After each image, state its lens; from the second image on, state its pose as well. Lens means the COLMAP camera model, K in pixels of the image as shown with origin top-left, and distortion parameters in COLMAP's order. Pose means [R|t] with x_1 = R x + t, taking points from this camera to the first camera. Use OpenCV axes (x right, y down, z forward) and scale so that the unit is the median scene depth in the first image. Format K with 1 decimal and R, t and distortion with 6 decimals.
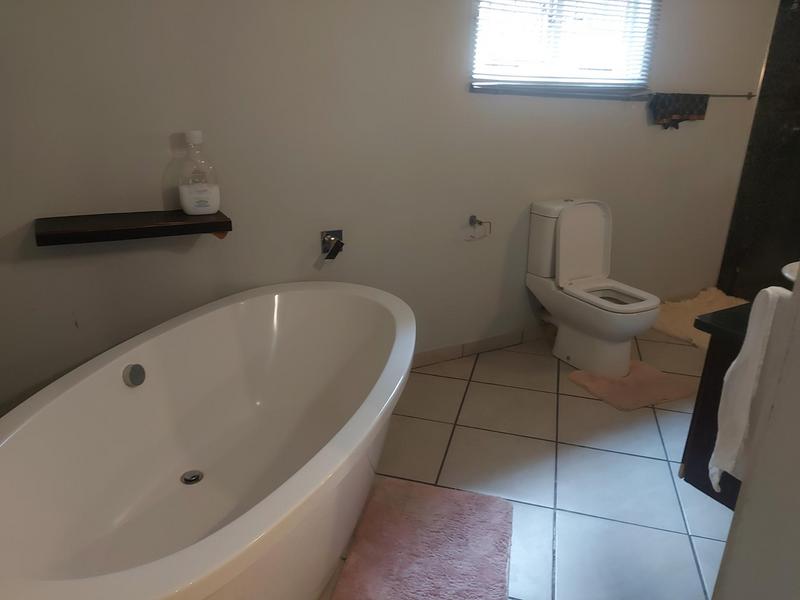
lens RADIAL K [[572.9, 0, 398.4], [0, 572.9, 300.8], [0, 0, 1]] dist [0.065752, -0.069599]
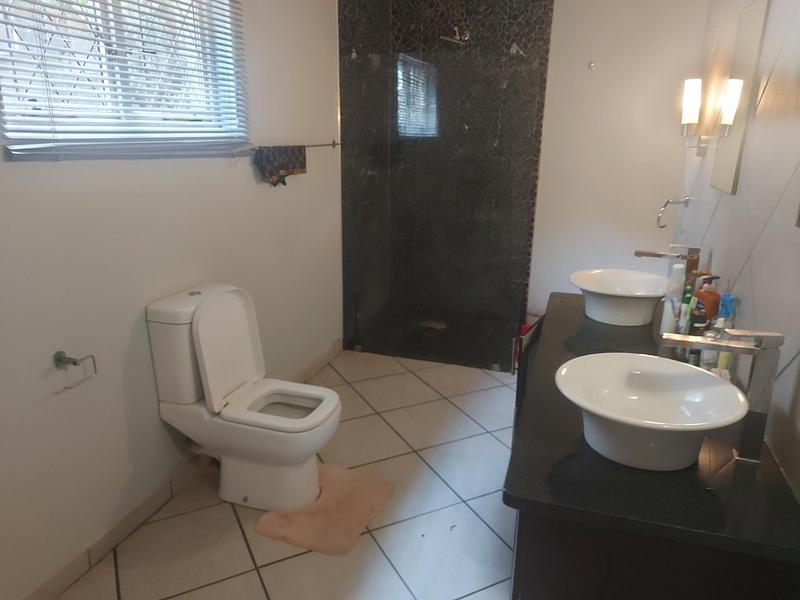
lens RADIAL K [[572.9, 0, 399.8], [0, 572.9, 297.8], [0, 0, 1]] dist [0.065752, -0.069599]
pose [[0.728929, -0.197345, 0.655529, 0.000564], [0.223271, 0.973723, 0.044865, -0.141614], [-0.647158, 0.113657, 0.753836, 0.271342]]
